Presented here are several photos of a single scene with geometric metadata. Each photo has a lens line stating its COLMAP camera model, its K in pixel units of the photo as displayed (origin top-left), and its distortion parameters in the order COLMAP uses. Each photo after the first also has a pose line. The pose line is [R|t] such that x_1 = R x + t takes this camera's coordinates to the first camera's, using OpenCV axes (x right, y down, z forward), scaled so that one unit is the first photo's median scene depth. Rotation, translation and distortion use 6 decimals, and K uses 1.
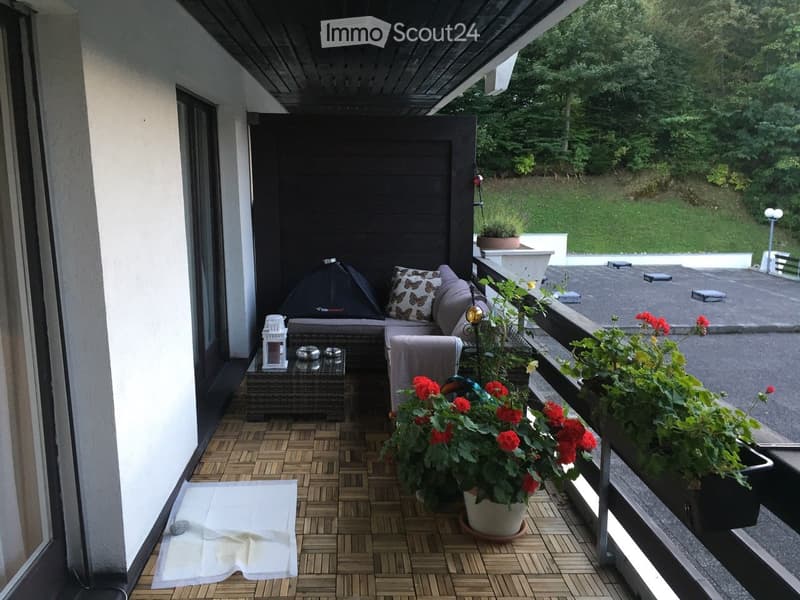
lens RADIAL K [[676.7, 0, 399.0], [0, 676.7, 304.9], [0, 0, 1]] dist [0.117152, -0.187834]
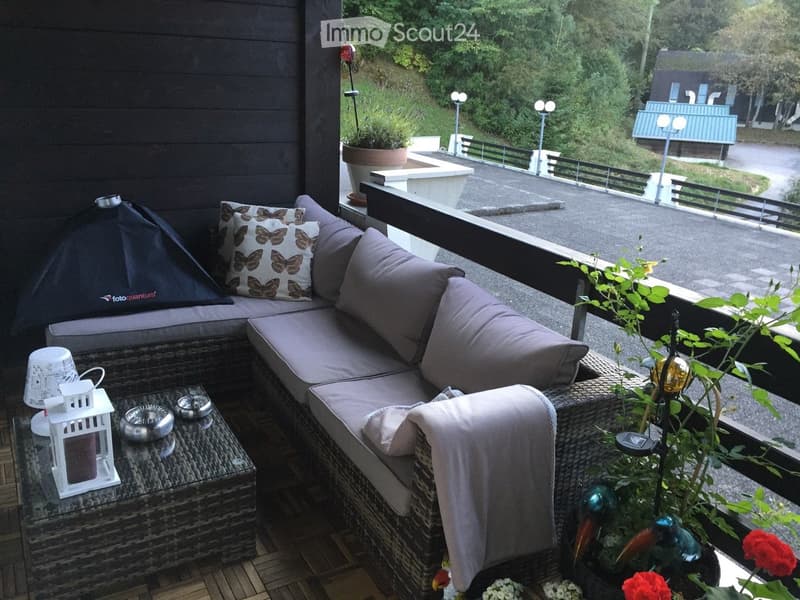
lens RADIAL K [[676.7, 0, 399.0], [0, 676.7, 304.9], [0, 0, 1]] dist [0.117152, -0.187834]
pose [[0.895806, -0.120701, 0.427742, -0.130618], [0.046866, 0.982705, 0.179152, -0.066939], [-0.441967, -0.140439, 0.885969, 0.394786]]
